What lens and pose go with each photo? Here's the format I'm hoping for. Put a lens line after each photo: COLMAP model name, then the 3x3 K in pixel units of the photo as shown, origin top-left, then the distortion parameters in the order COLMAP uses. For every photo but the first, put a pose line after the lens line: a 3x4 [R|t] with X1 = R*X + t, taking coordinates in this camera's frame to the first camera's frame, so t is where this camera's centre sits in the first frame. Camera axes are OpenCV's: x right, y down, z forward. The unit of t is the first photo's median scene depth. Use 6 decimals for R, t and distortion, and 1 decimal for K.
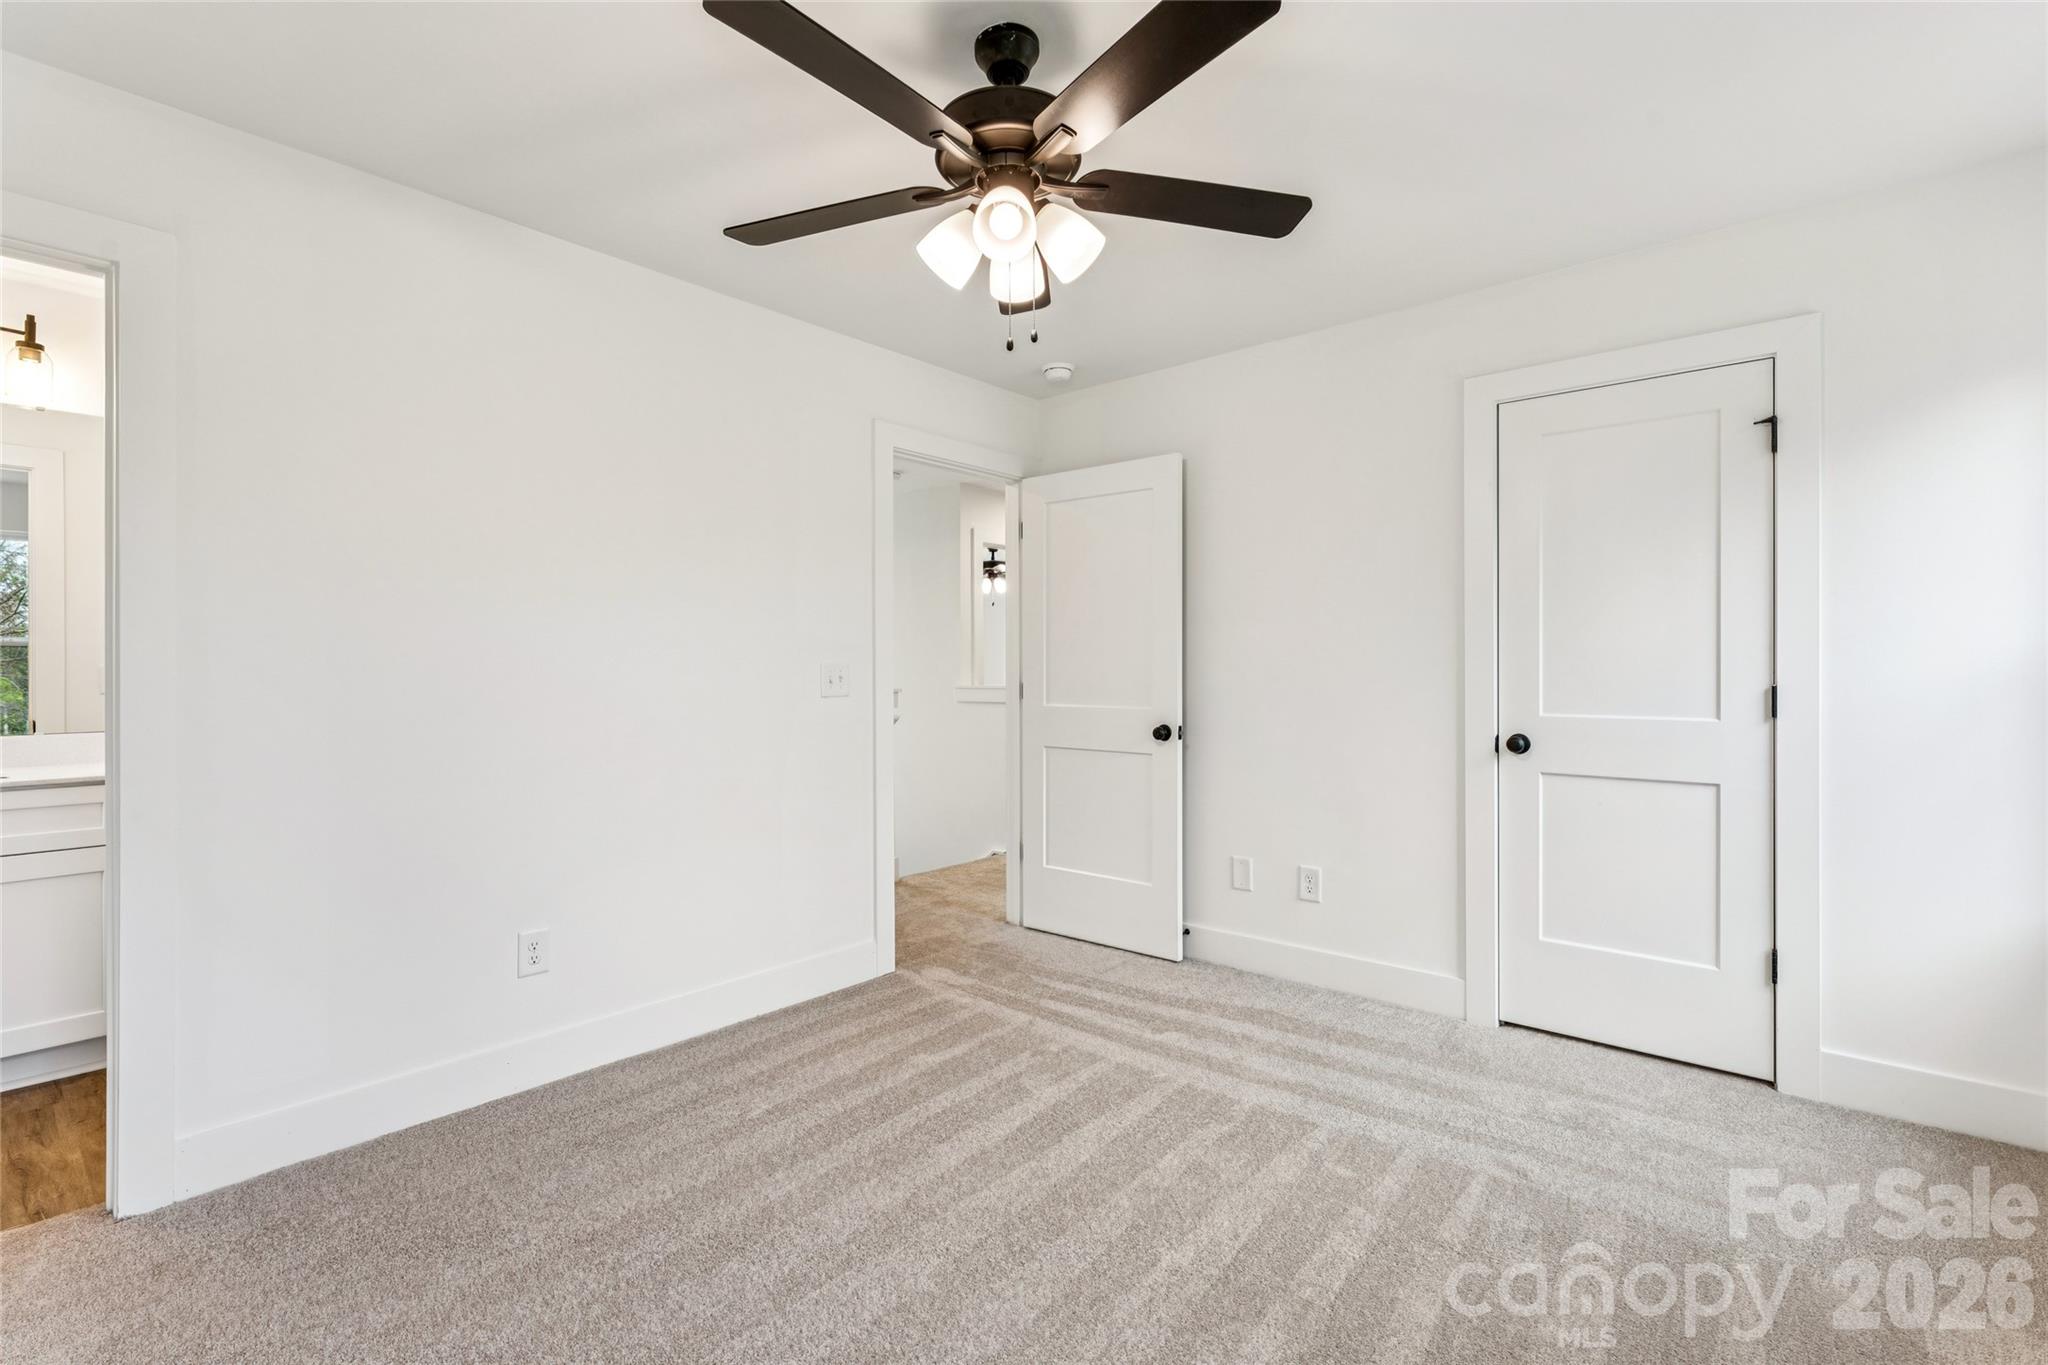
lens RADIAL K [[941.5, 0, 1018.7], [0, 941.5, 670.1], [0, 0, 1]] dist [0.000666, 0.000472]
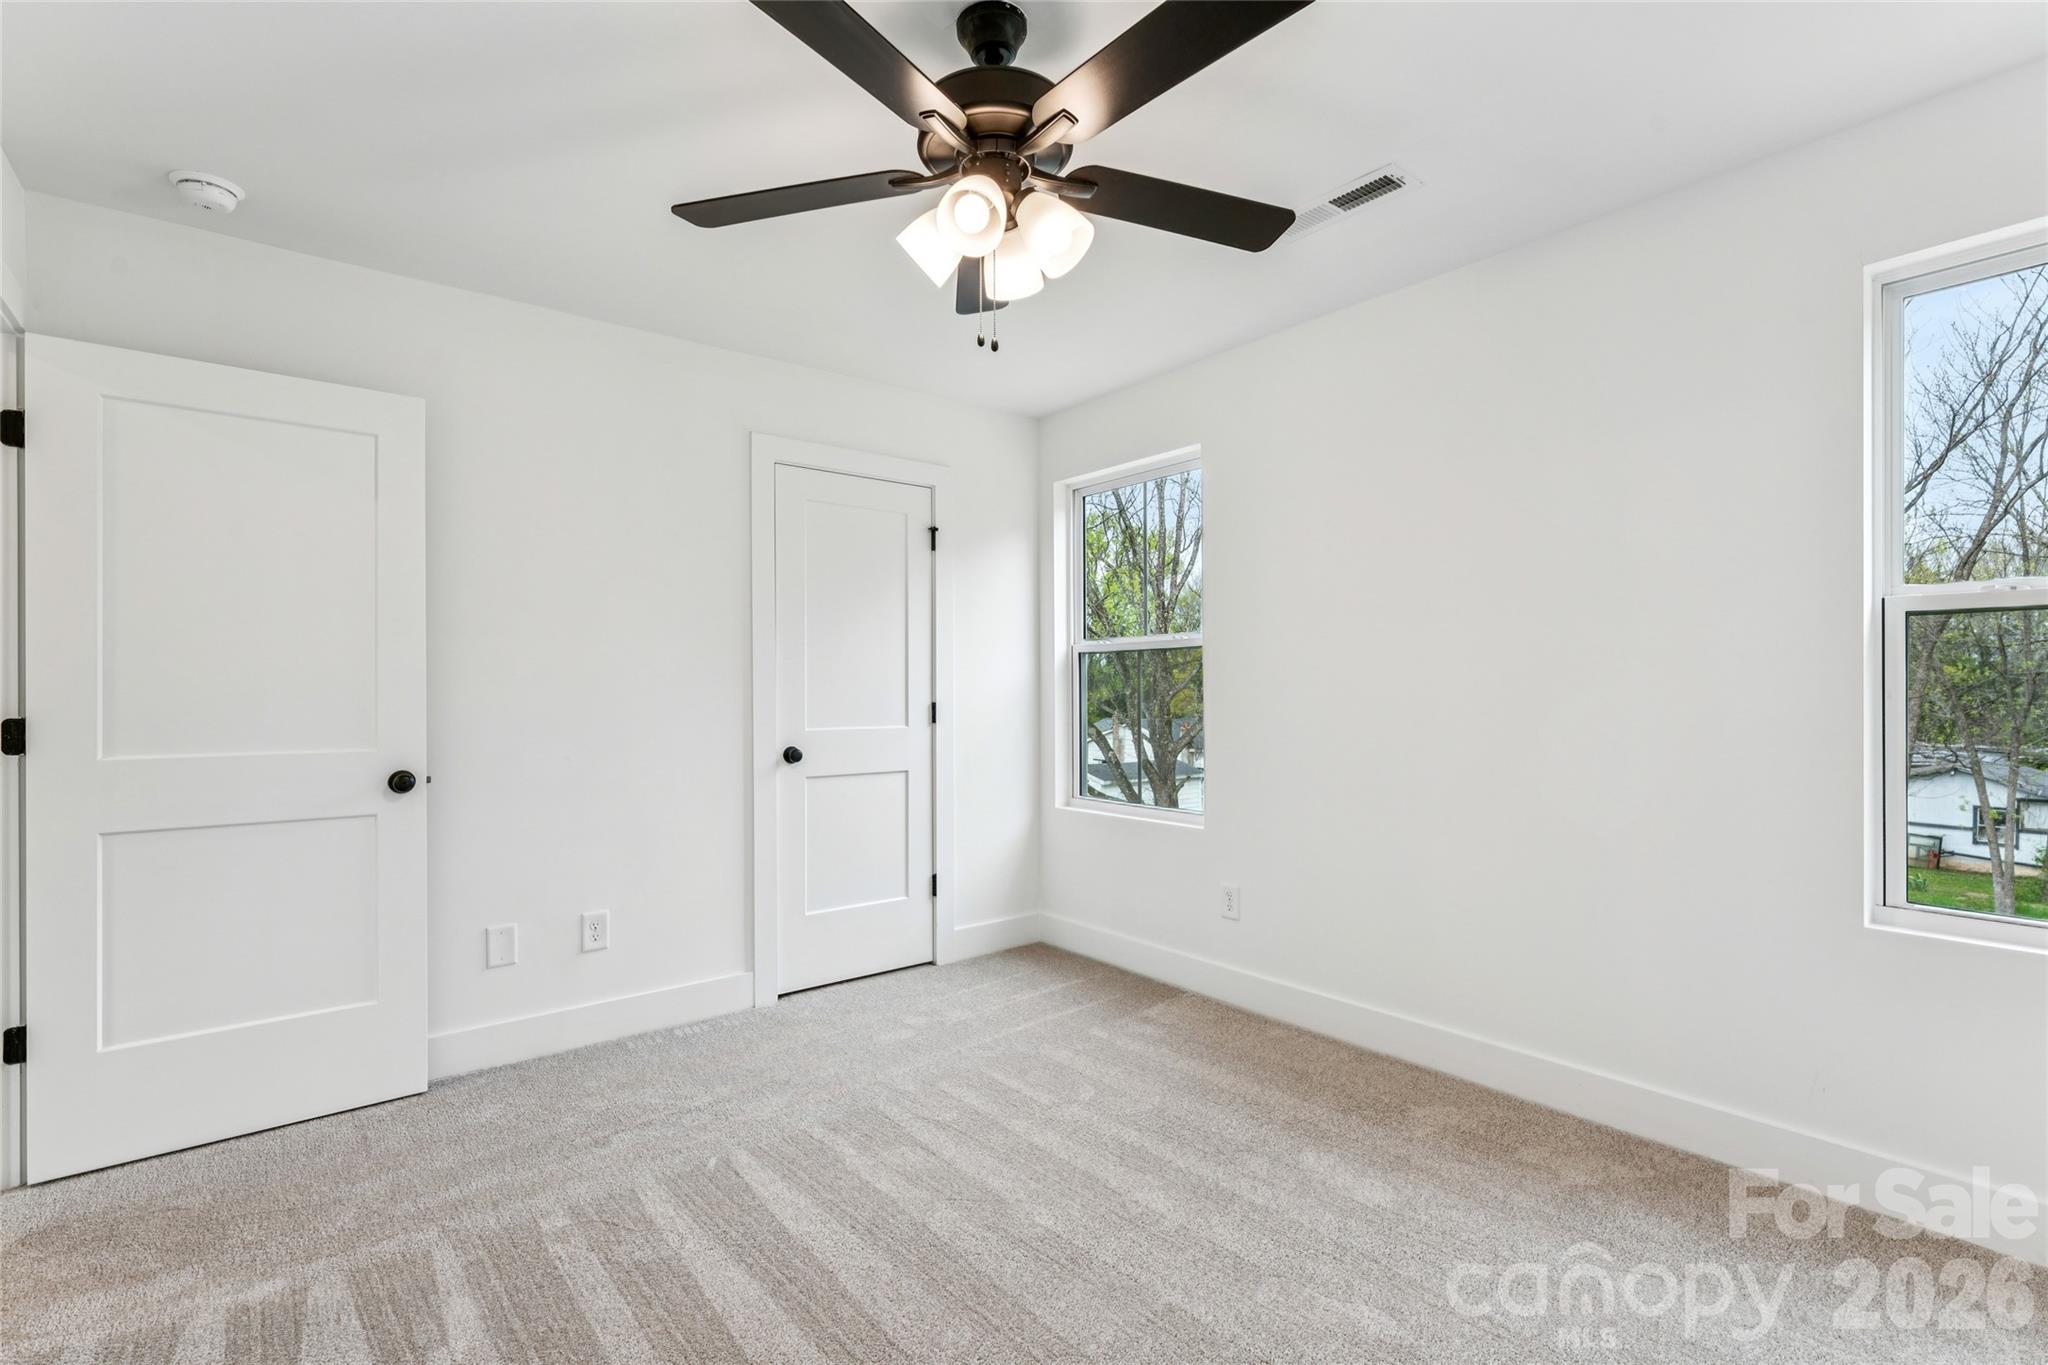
lens RADIAL K [[930.8, 0, 1022.8], [0, 930.8, 686.6], [0, 0, 1]] dist [0.000945, 0.000545]
pose [[0.175617, 0.006159, 0.984439, -0.564255], [0.005289, 0.999960, -0.007199, 0.002201], [-0.984444, 0.006471, 0.175577, 0.499550]]
